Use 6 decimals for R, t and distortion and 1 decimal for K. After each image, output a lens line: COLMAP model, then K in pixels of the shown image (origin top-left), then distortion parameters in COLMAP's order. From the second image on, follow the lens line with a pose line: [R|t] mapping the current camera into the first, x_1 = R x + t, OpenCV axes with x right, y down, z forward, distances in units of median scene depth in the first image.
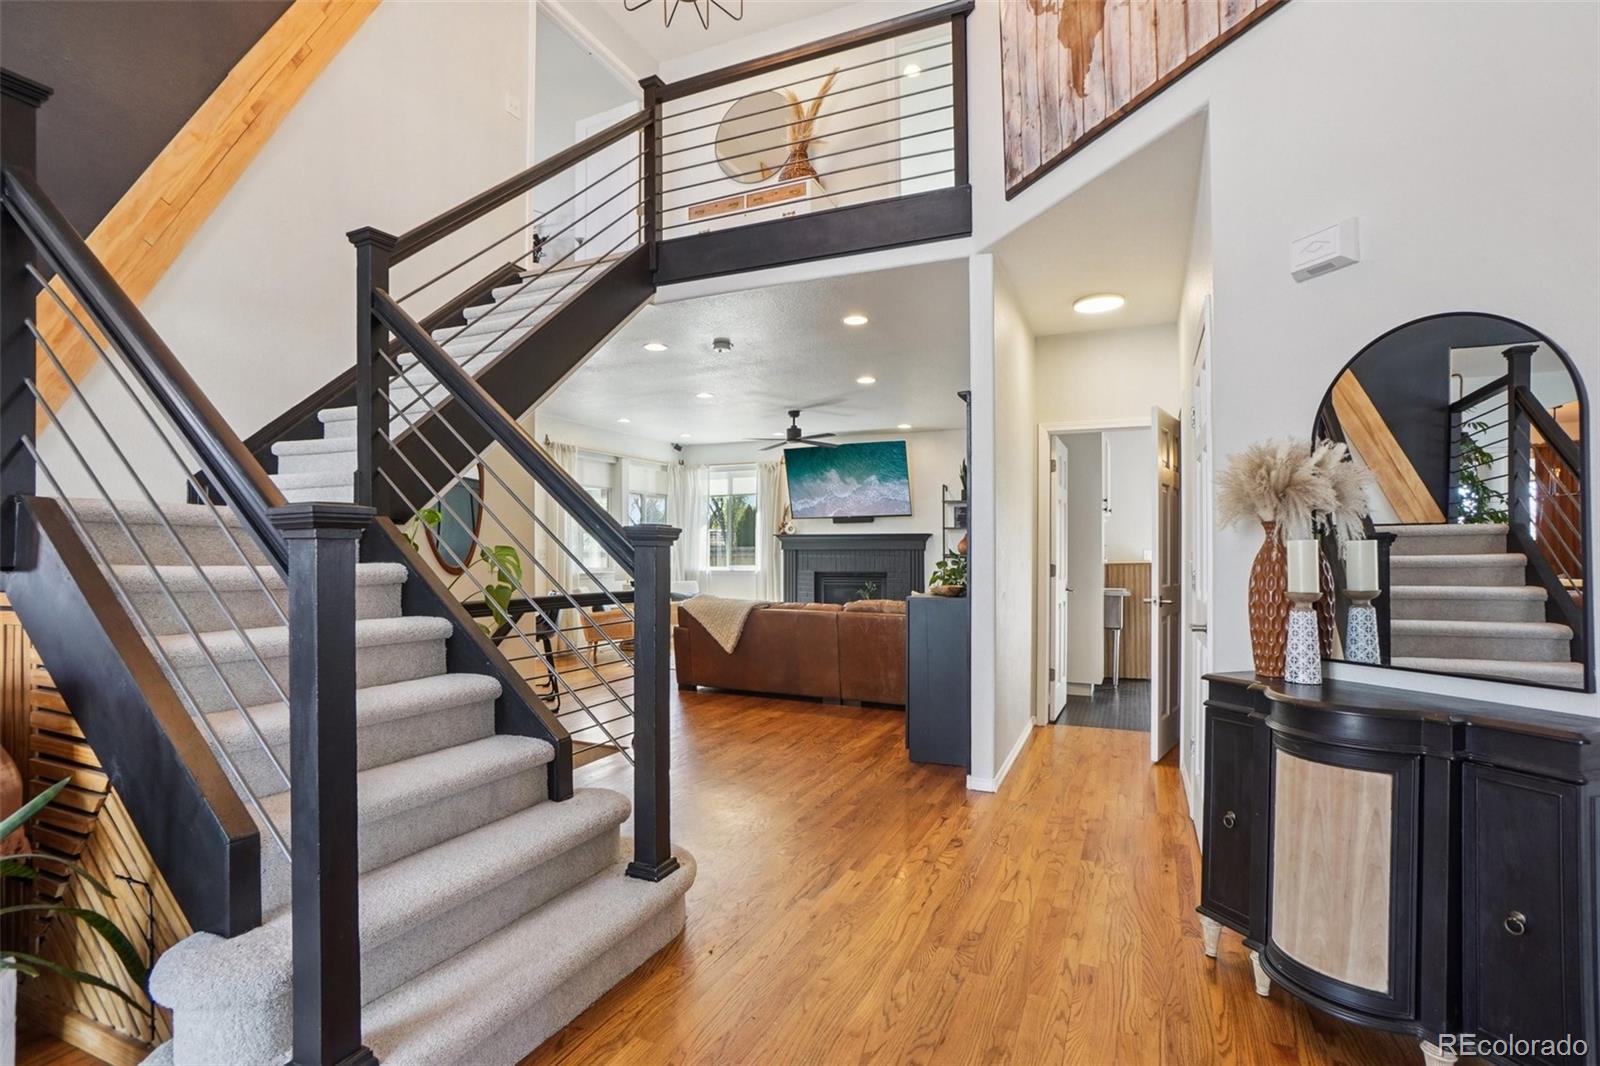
lens RADIAL K [[780.1, 0, 801.1], [0, 780.1, 543.4], [0, 0, 1]] dist [-0.027196, 0.010453]
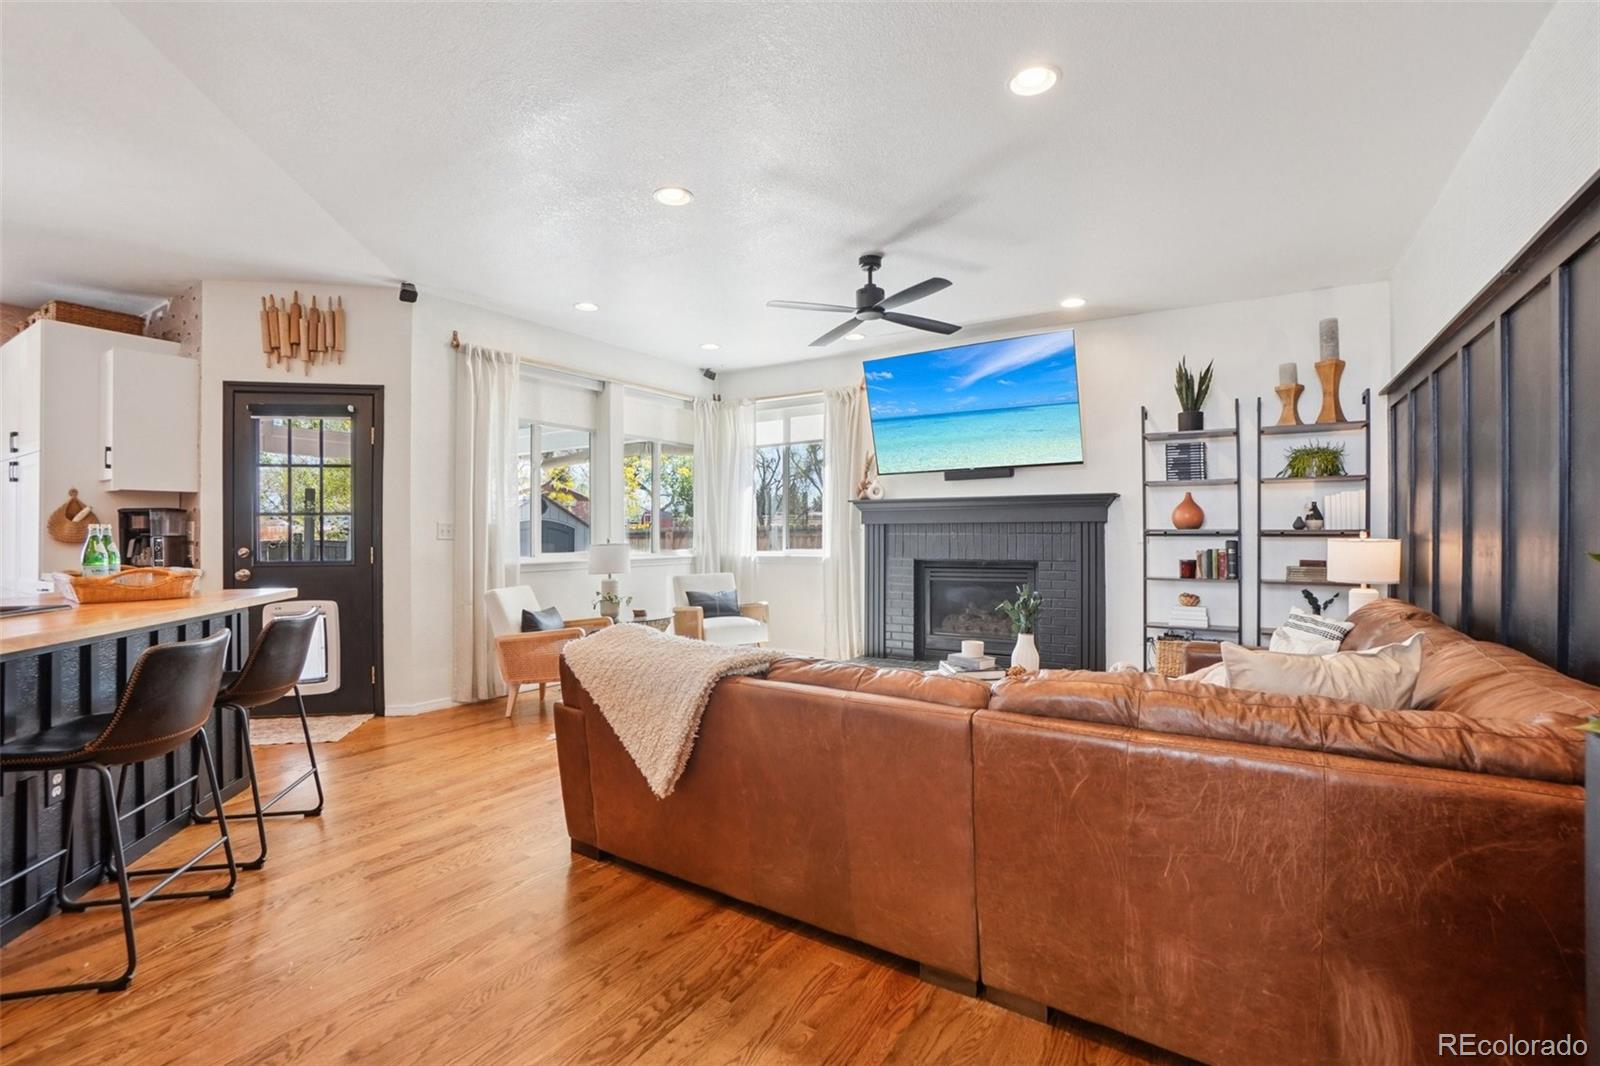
lens RADIAL K [[734.9, 0, 800.7], [0, 734.9, 537.8], [0, 0, 1]] dist [-0.035985, 0.001378]
pose [[0.989127, -0.003172, -0.147028, 0.014061], [0.005508, 0.999865, 0.015484, 0.009909], [0.146959, -0.016125, 0.989011, 0.424152]]
